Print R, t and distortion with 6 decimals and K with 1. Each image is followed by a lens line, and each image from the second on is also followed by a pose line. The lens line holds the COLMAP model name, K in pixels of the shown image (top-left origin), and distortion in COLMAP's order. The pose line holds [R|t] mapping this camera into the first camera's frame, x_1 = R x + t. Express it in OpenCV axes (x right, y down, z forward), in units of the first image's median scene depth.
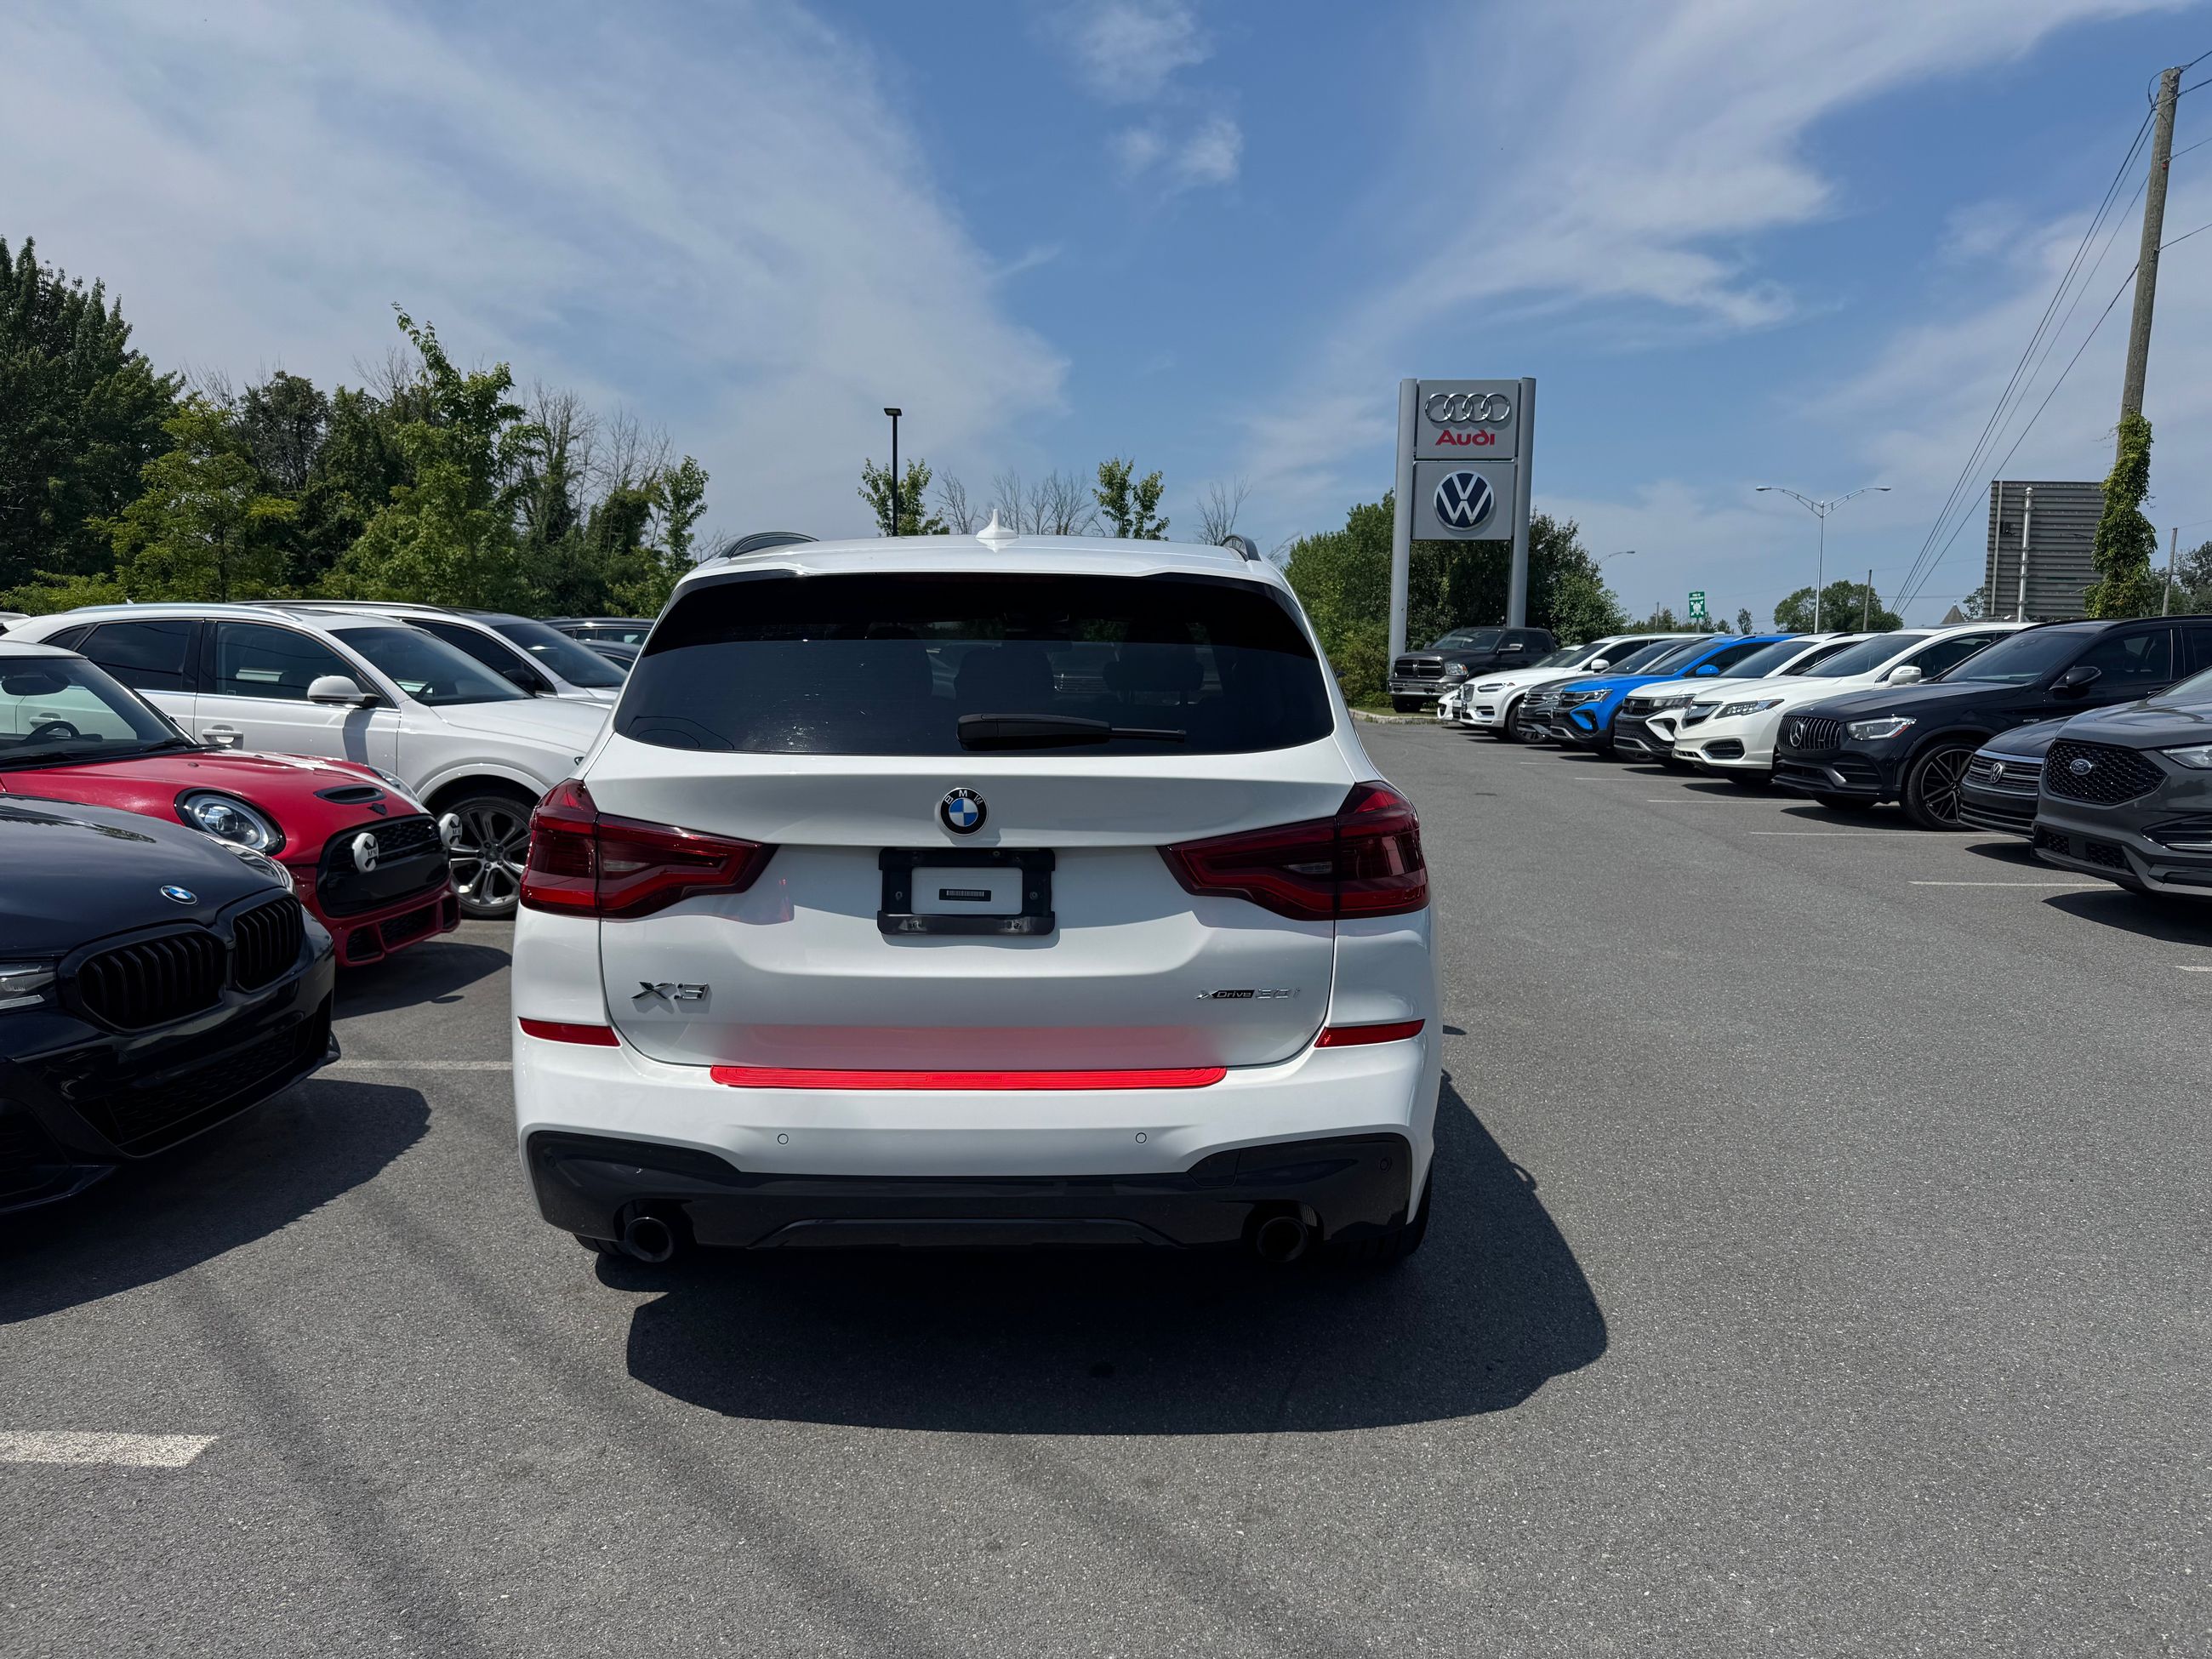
lens RADIAL K [[1647.7, 0, 1106.0], [0, 1647.7, 829.5], [0, 0, 1]] dist [0.031782, -0.056710]
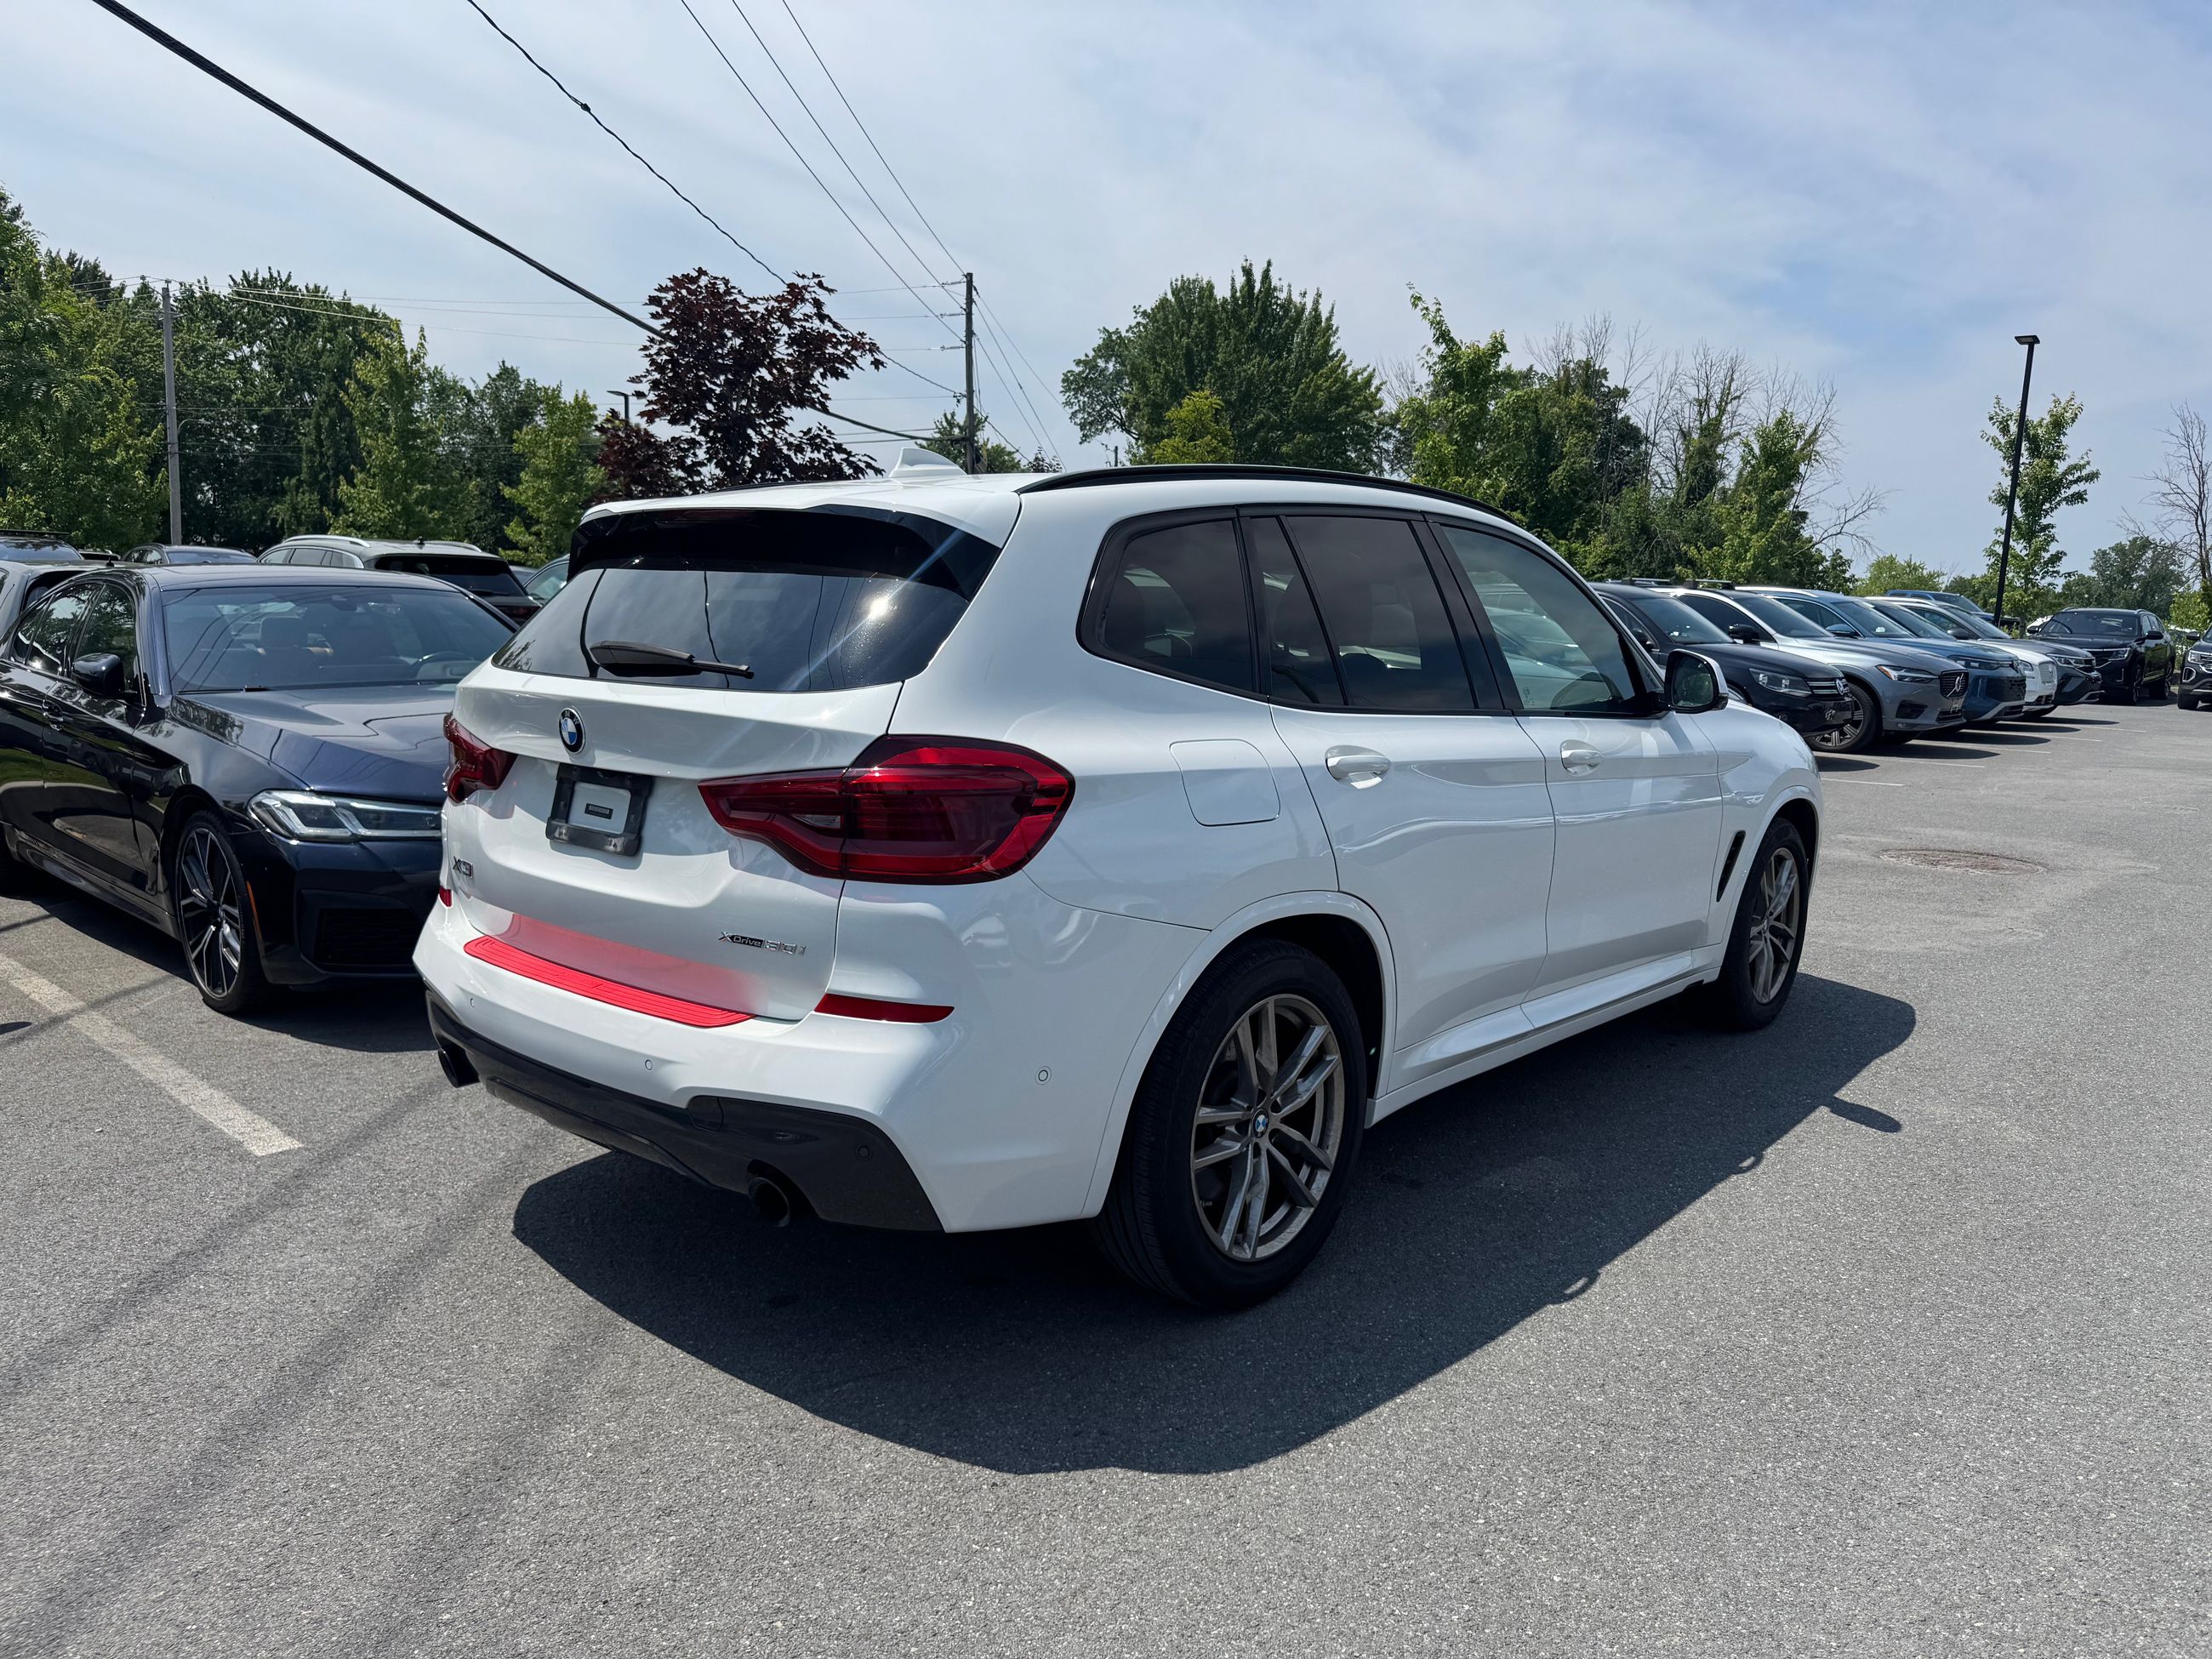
lens RADIAL K [[1647.7, 0, 1106.0], [0, 1647.7, 829.5], [0, 0, 1]] dist [0.031782, -0.056710]
pose [[0.763102, 0.093287, -0.639511, 0.132489], [-0.081116, 0.995528, 0.048427, -0.004245], [0.641168, 0.014919, 0.767256, 0.063896]]
